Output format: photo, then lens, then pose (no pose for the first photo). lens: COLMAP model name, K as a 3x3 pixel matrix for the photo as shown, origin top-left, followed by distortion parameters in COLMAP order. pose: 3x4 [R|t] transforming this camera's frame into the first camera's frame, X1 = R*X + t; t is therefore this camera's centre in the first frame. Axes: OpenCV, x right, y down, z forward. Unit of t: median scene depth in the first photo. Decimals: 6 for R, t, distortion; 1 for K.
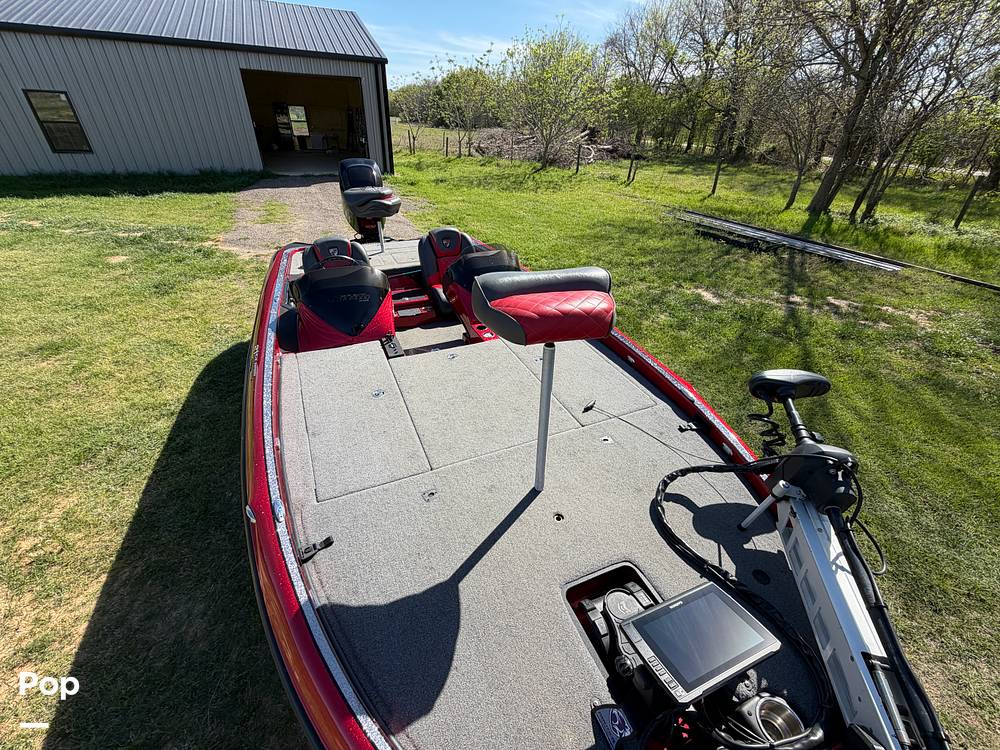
lens RADIAL K [[397.7, 0, 498.3], [0, 397.7, 379.6], [0, 0, 1]] dist [0.000155, 0.000398]
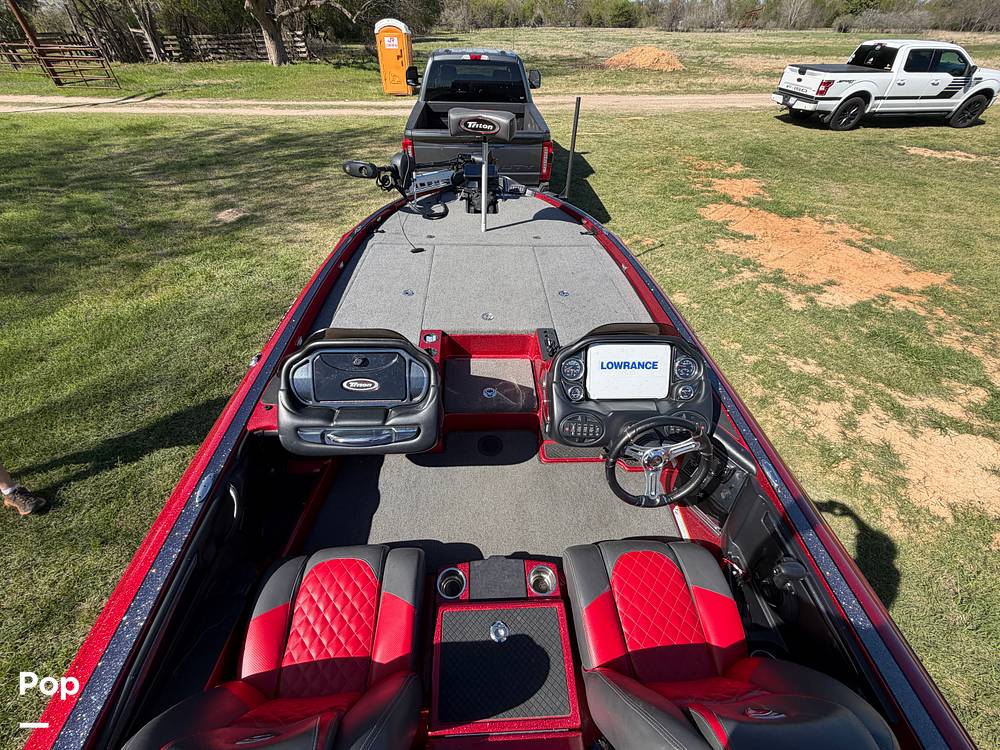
lens RADIAL K [[397.7, 0, 498.3], [0, 397.7, 379.6], [0, 0, 1]] dist [0.000155, 0.000398]
pose [[-0.938322, -0.262878, 0.224606, -0.075436], [0.154288, 0.263006, 0.952378, -0.177074], [-0.309432, 0.928290, -0.206226, 0.258795]]
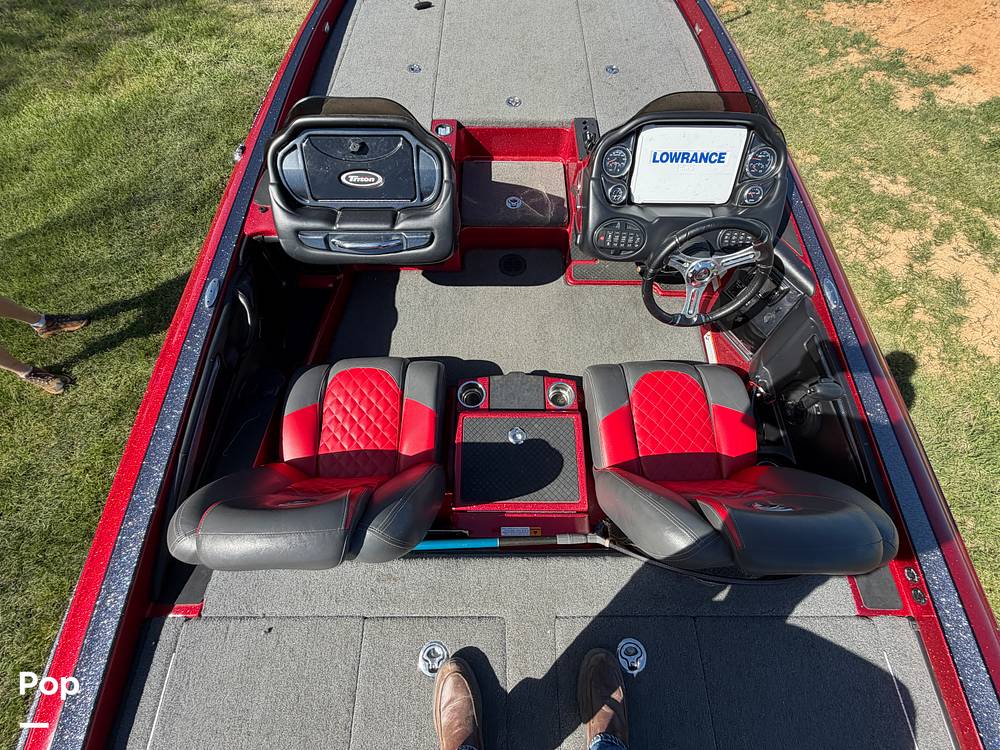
lens RADIAL K [[397.7, 0, 498.3], [0, 397.7, 379.6], [0, 0, 1]] dist [0.000155, 0.000398]
pose [[-0.920998, -0.359699, 0.149601, -0.075696], [0.205027, -0.121019, 0.971246, -0.166763], [-0.331251, 0.925187, 0.185207, 0.265212]]
